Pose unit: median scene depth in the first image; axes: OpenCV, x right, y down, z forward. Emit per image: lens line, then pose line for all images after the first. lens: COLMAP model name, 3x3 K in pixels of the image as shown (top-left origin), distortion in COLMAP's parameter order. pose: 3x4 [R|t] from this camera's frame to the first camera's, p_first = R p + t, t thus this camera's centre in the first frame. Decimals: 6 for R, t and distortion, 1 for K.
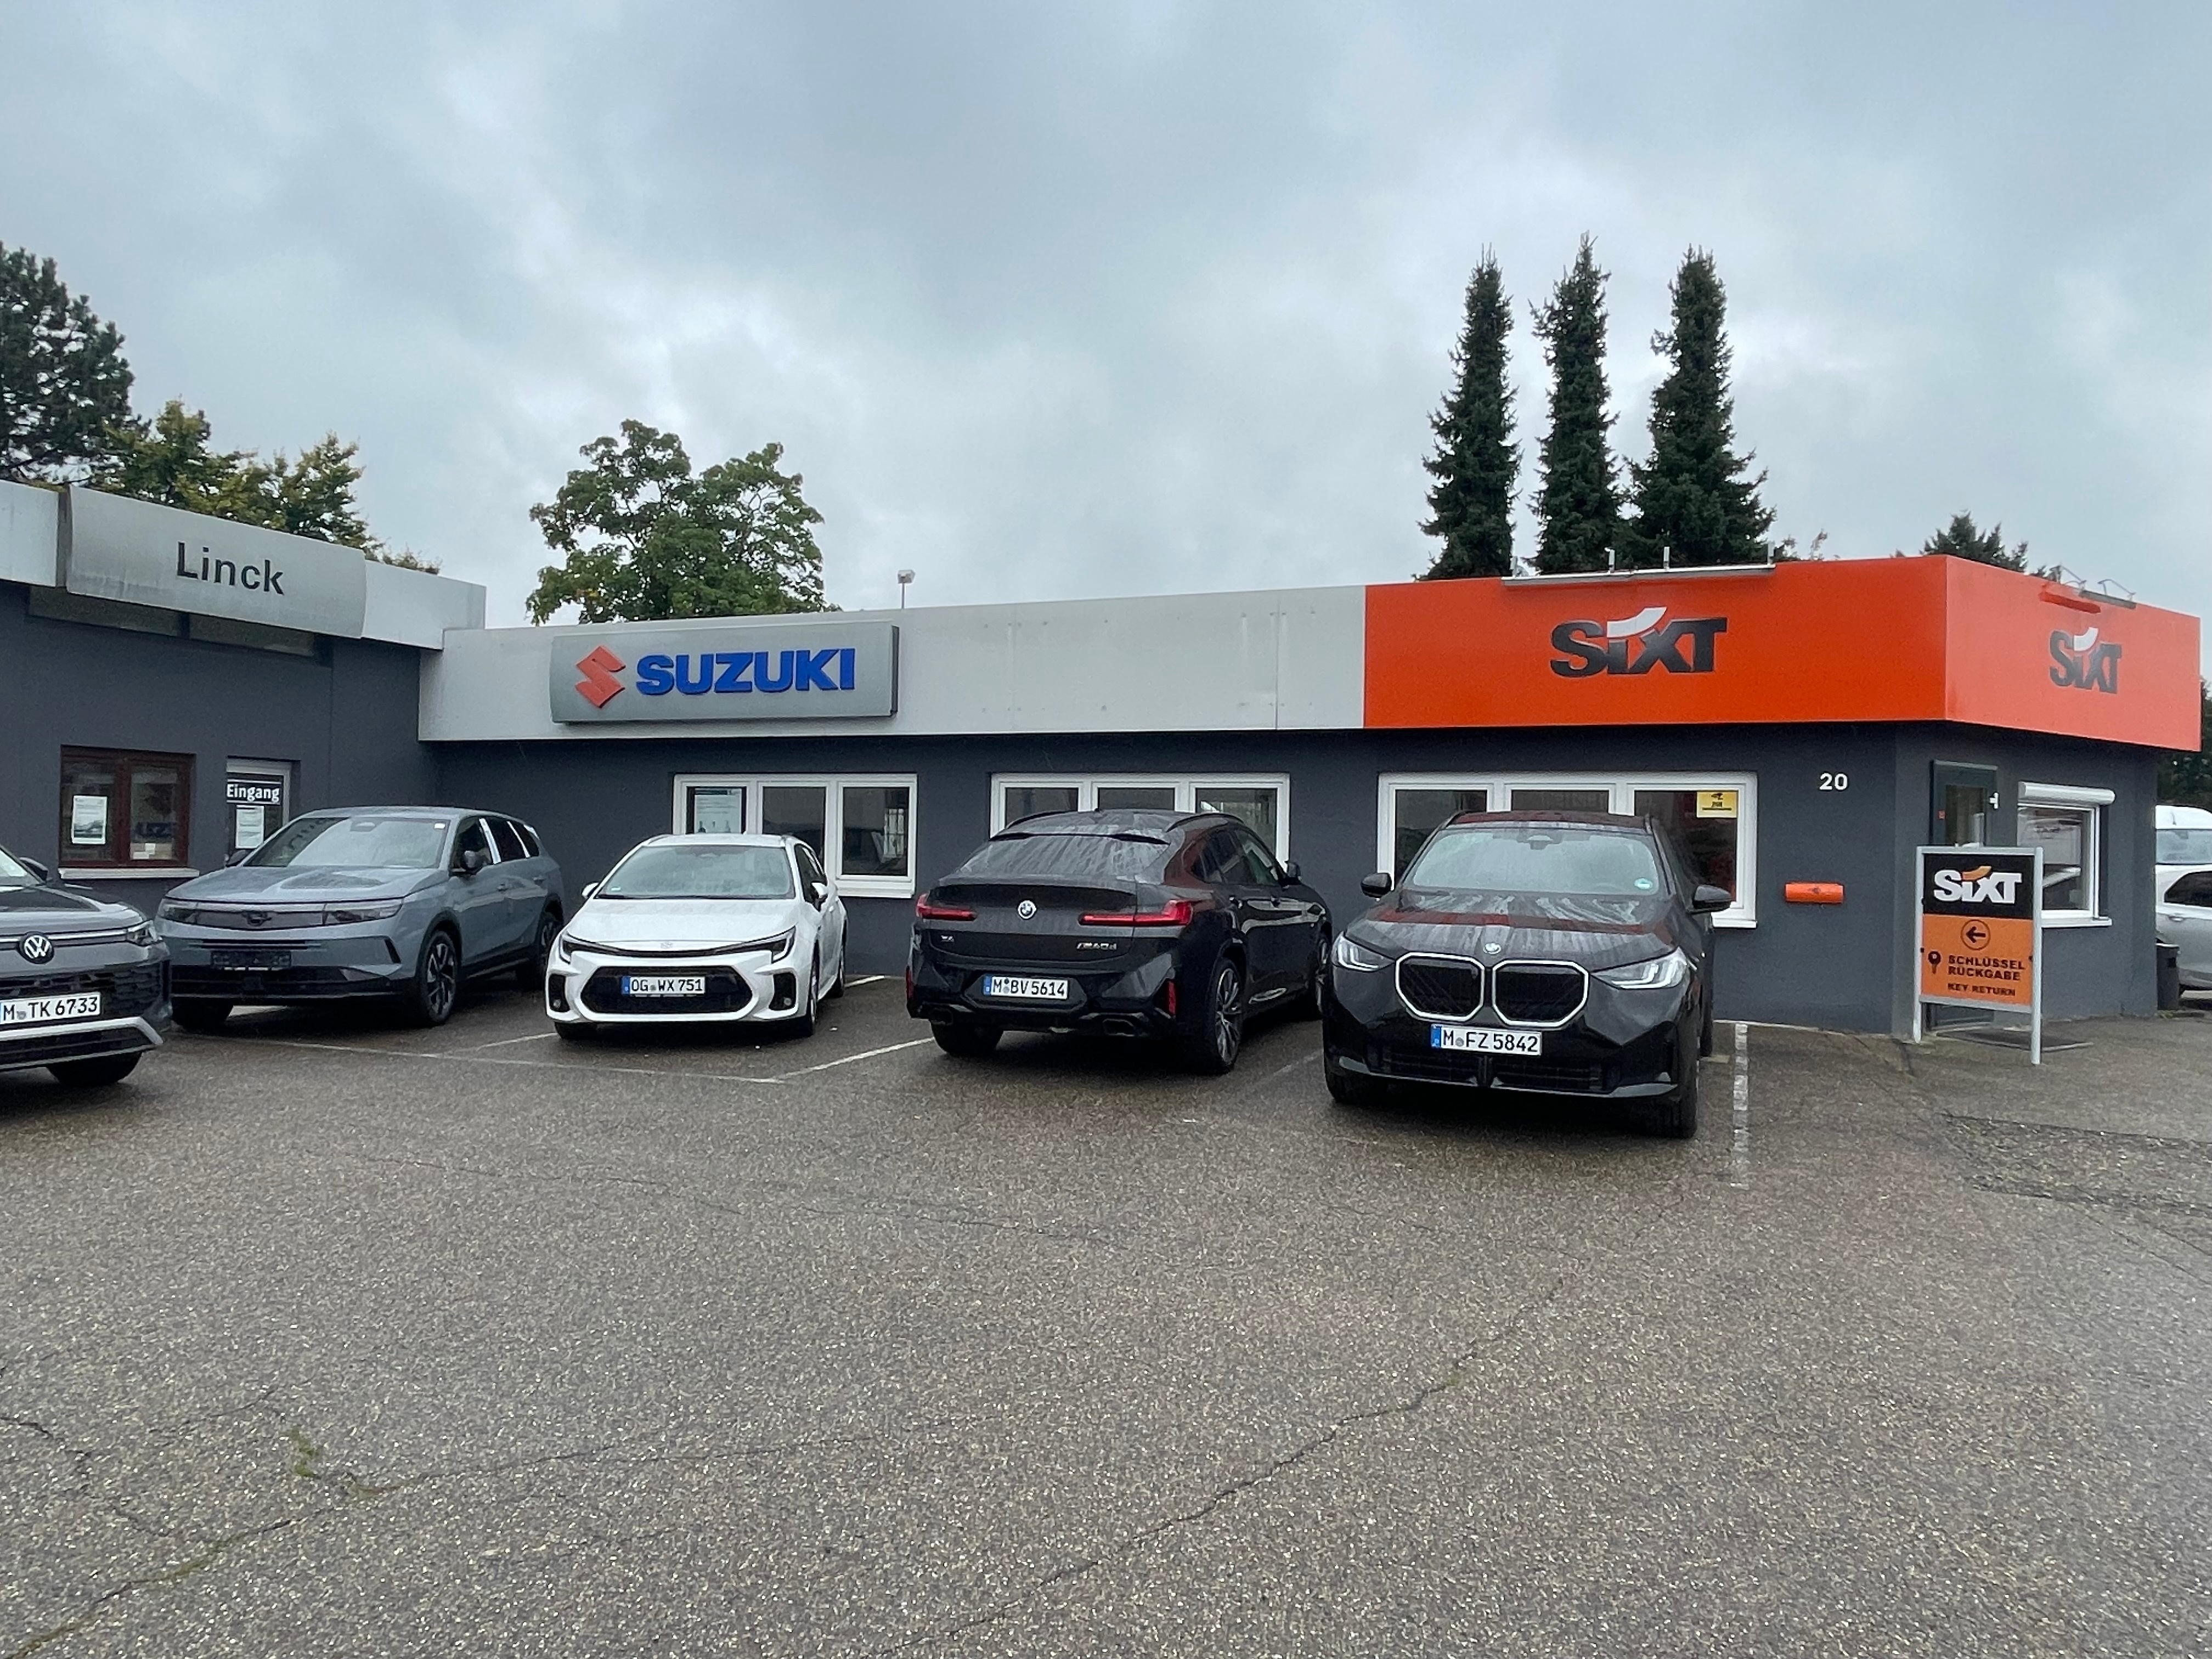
lens RADIAL K [[1515.2, 0, 1106.0], [0, 1515.2, 829.5], [0, 0, 1]] dist [0.028097, -0.053885]
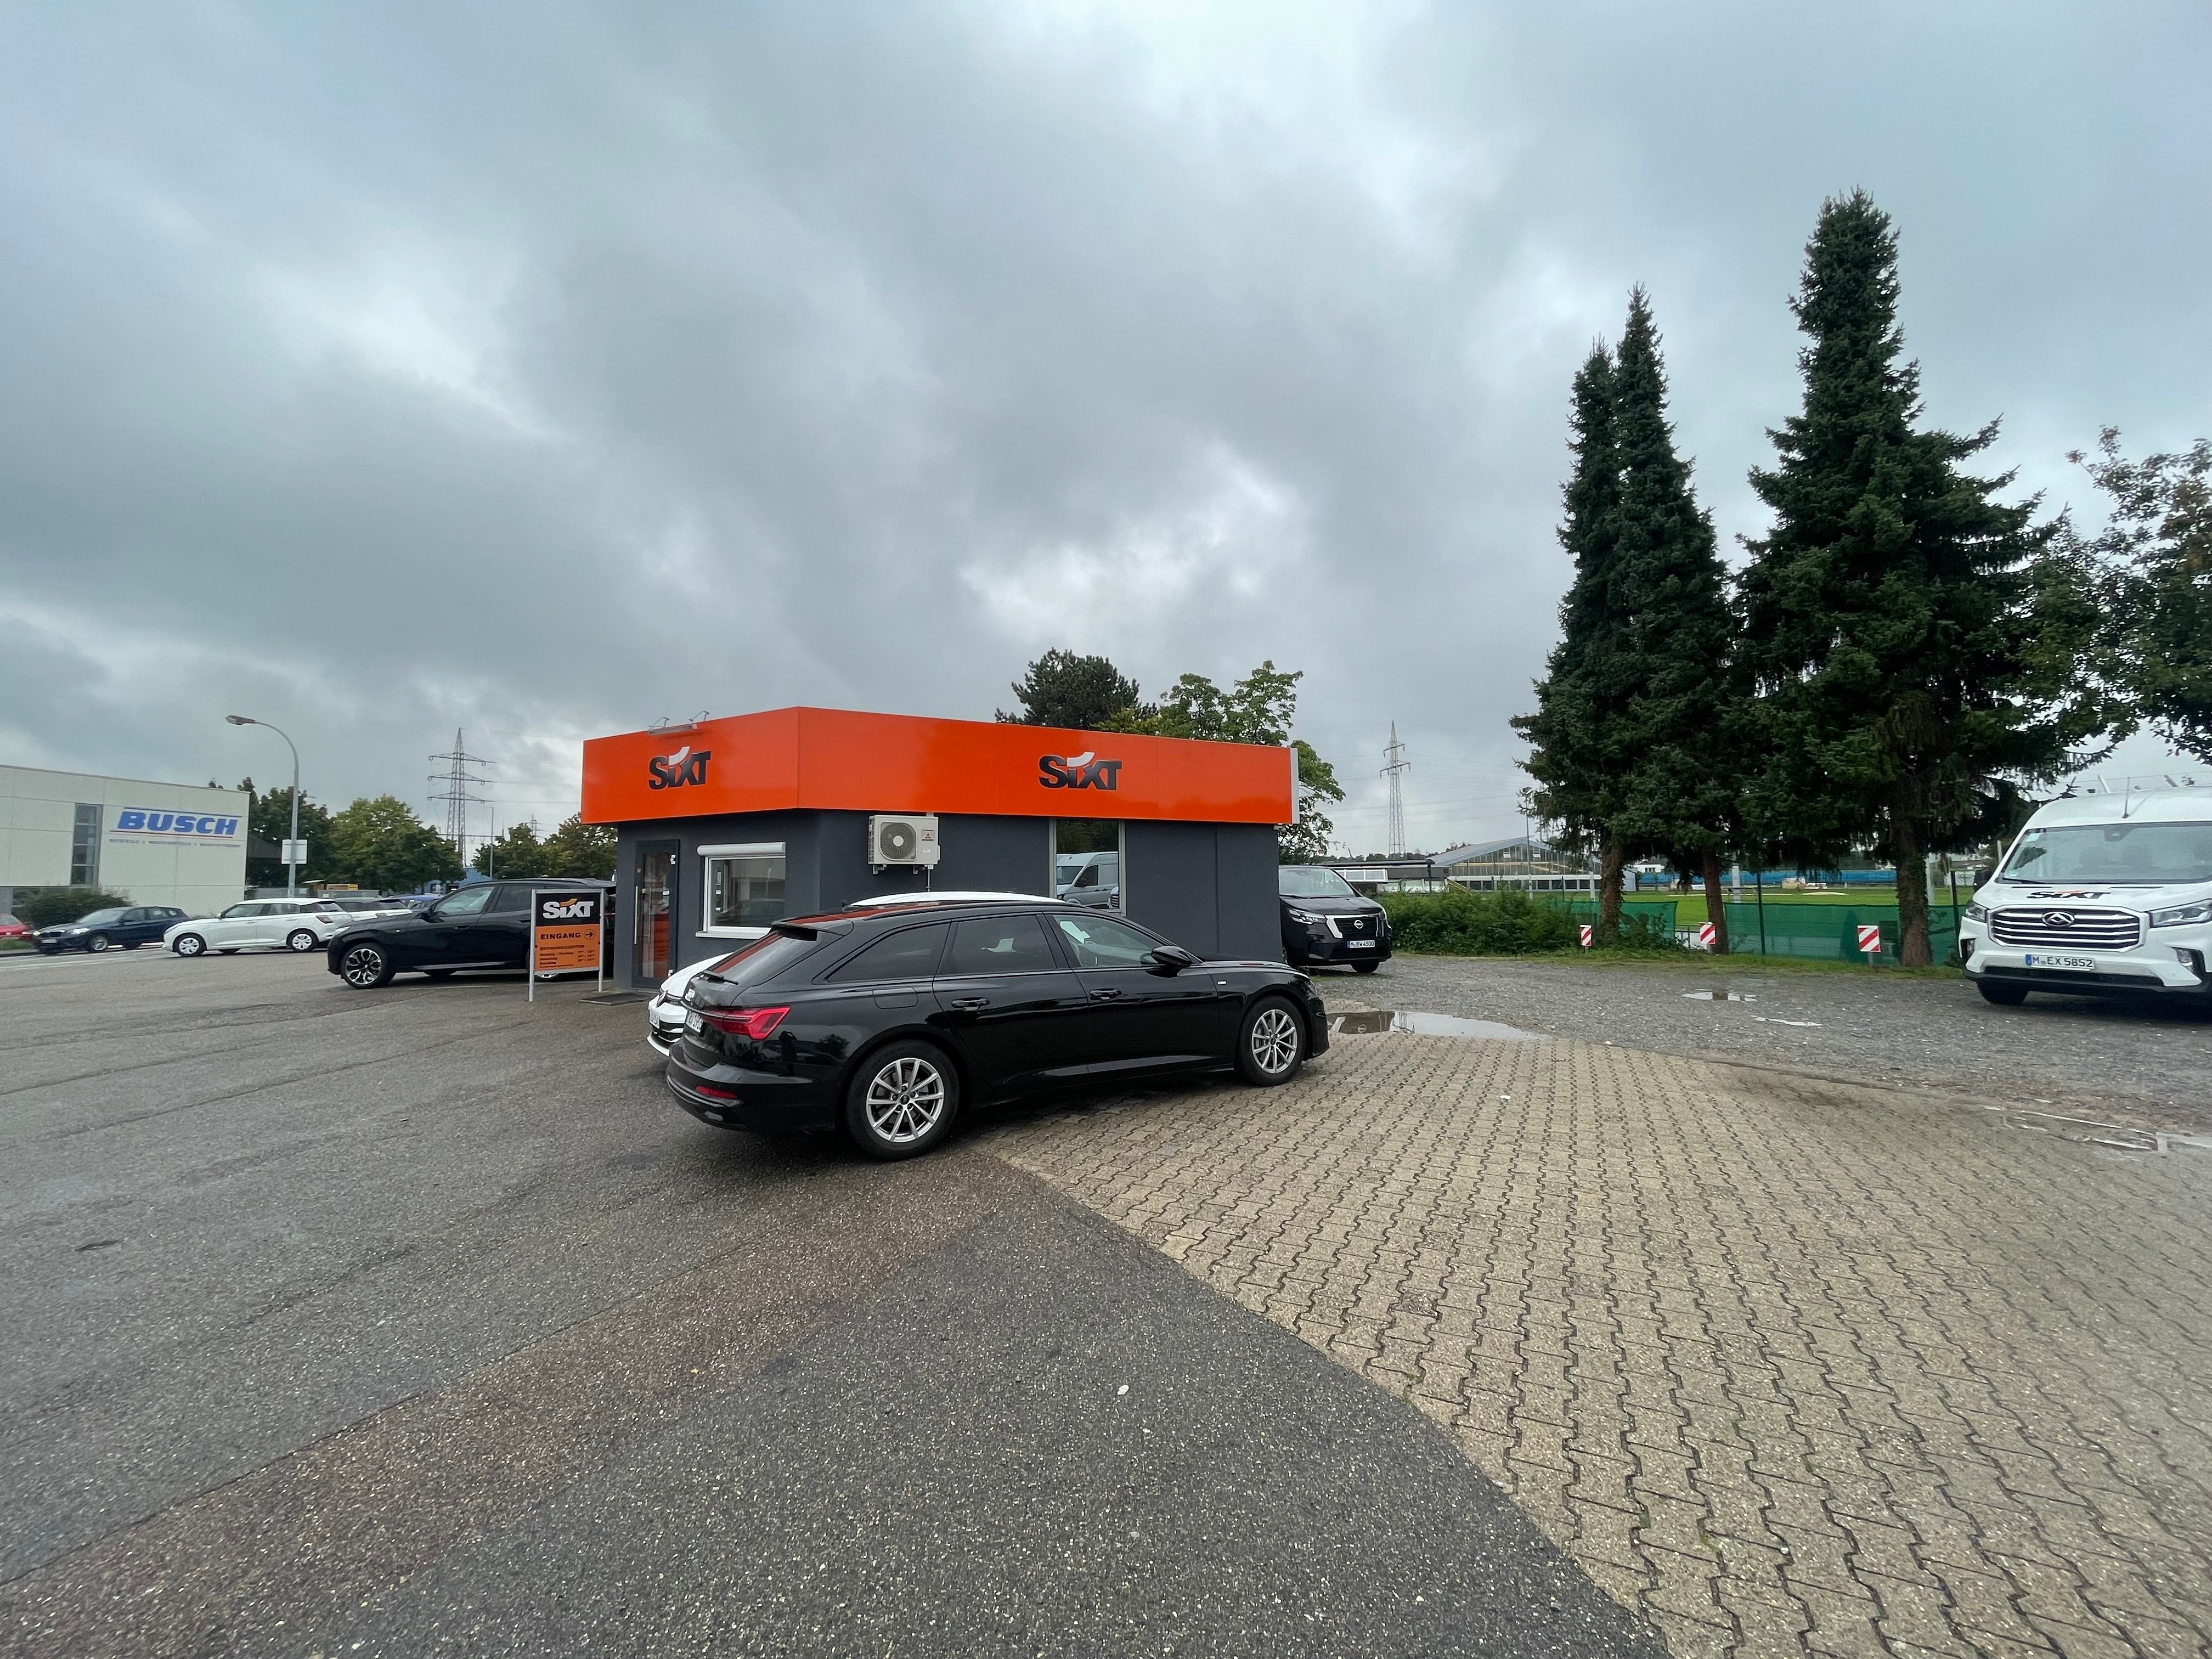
lens RADIAL K [[881.8, 0, 1098.6], [0, 881.8, 831.3], [0, 0, 1]] dist [-0.001406, -0.000012]
pose [[0.430503, -0.075270, -0.899445, 0.673874], [0.032752, 0.997163, -0.067772, 0.012667], [0.901995, -0.000282, 0.431747, 0.404321]]
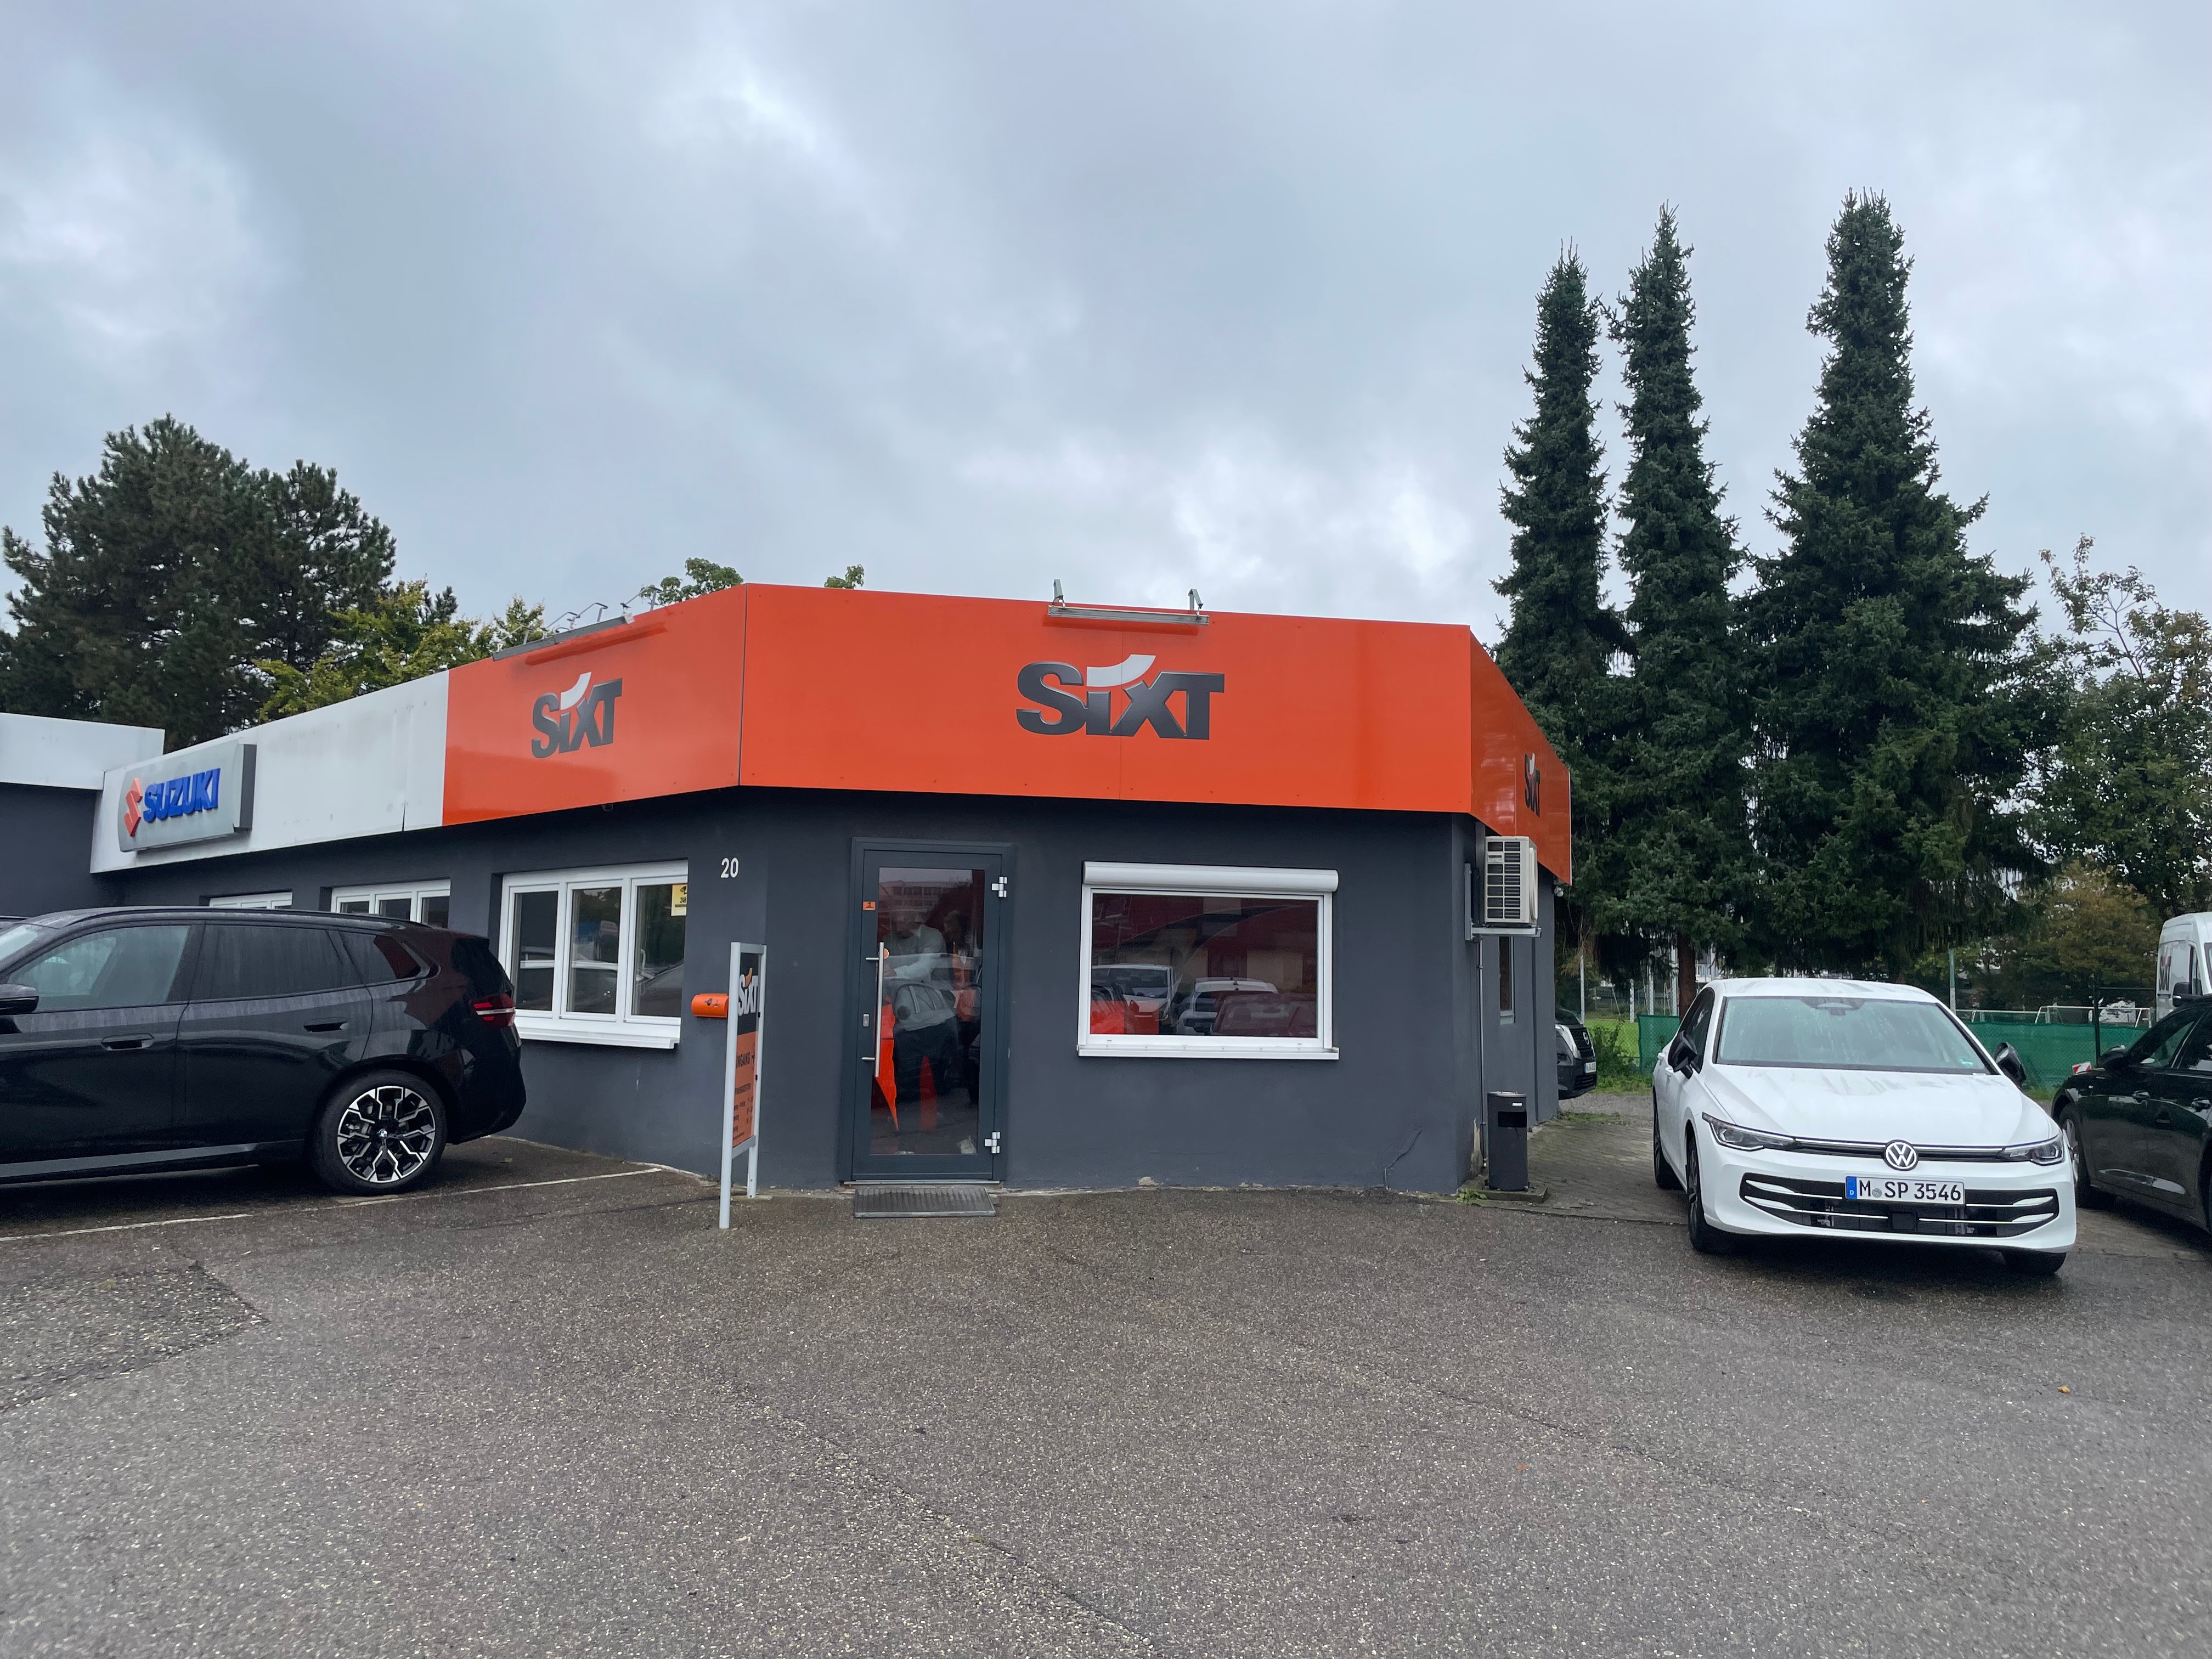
lens RADIAL K [[1656.0, 0, 1117.2], [0, 1656.0, 825.1], [0, 0, 1]] dist [0.071158, -0.084100]
pose [[0.914310, -0.039666, -0.403068, 0.394189], [0.005022, 0.996227, -0.086646, 0.009134], [0.404984, 0.077197, 0.911059, 0.103401]]
